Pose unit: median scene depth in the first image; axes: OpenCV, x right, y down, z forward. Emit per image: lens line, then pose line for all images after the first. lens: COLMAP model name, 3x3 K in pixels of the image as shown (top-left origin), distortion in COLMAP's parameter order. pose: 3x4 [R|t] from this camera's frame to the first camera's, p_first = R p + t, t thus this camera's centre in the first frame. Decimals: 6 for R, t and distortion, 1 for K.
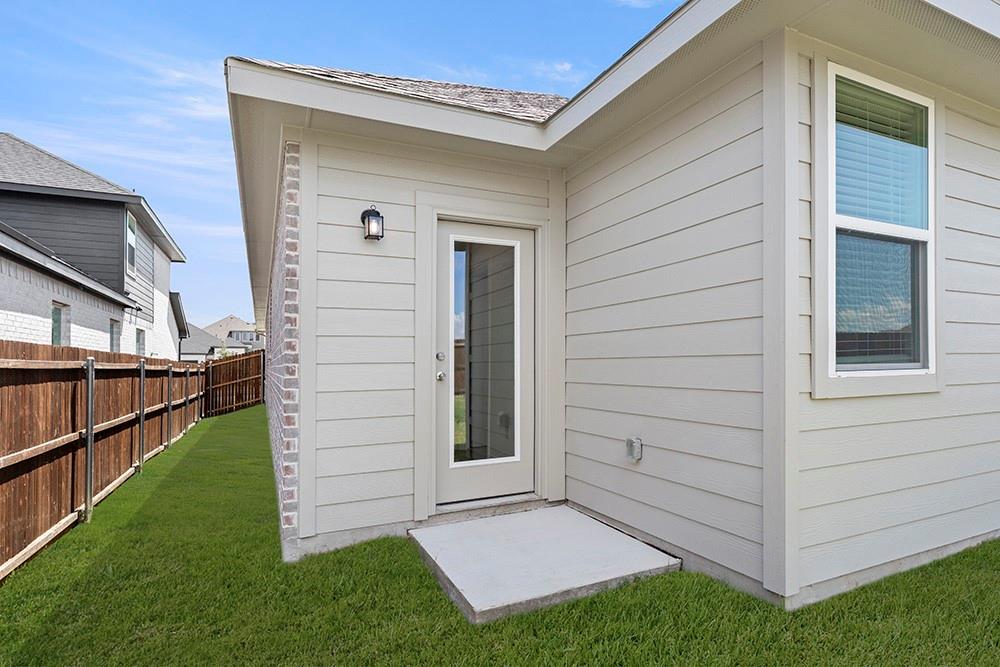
lens RADIAL K [[515.5, 0, 500.0], [0, 515.5, 315.8], [0, 0, 1]] dist [0.000695, 0.000226]
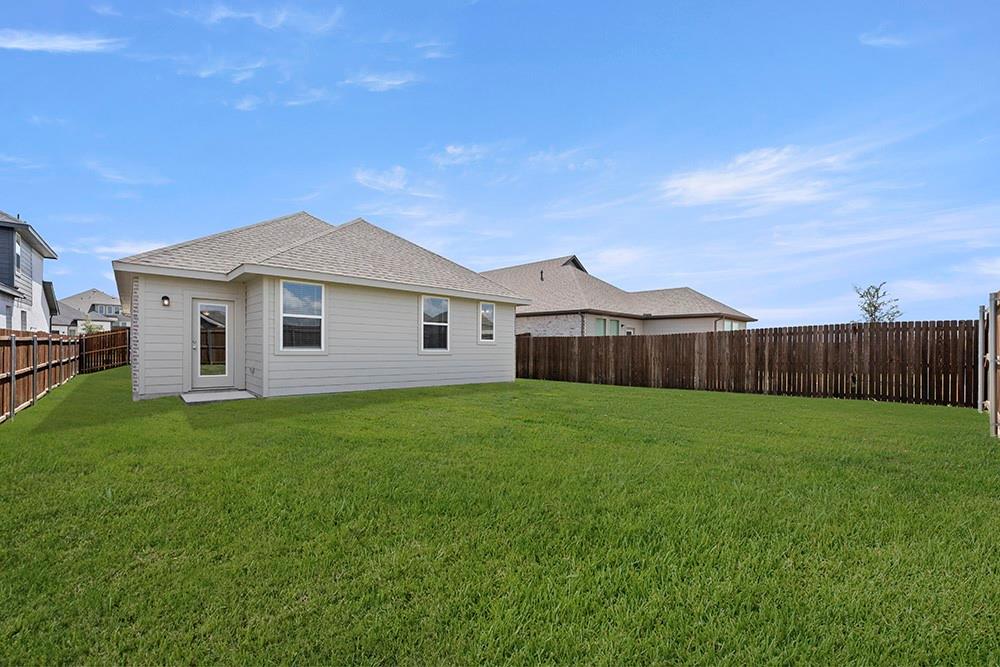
lens RADIAL K [[418.3, 0, 500.1], [0, 418.3, 339.4], [0, 0, 1]] dist [0.000600, 0.000090]
pose [[0.956330, 0.036872, 0.289956, 0.260565], [-0.059878, 0.995686, 0.070876, -0.063991], [-0.286092, -0.085143, 0.954412, -0.553350]]
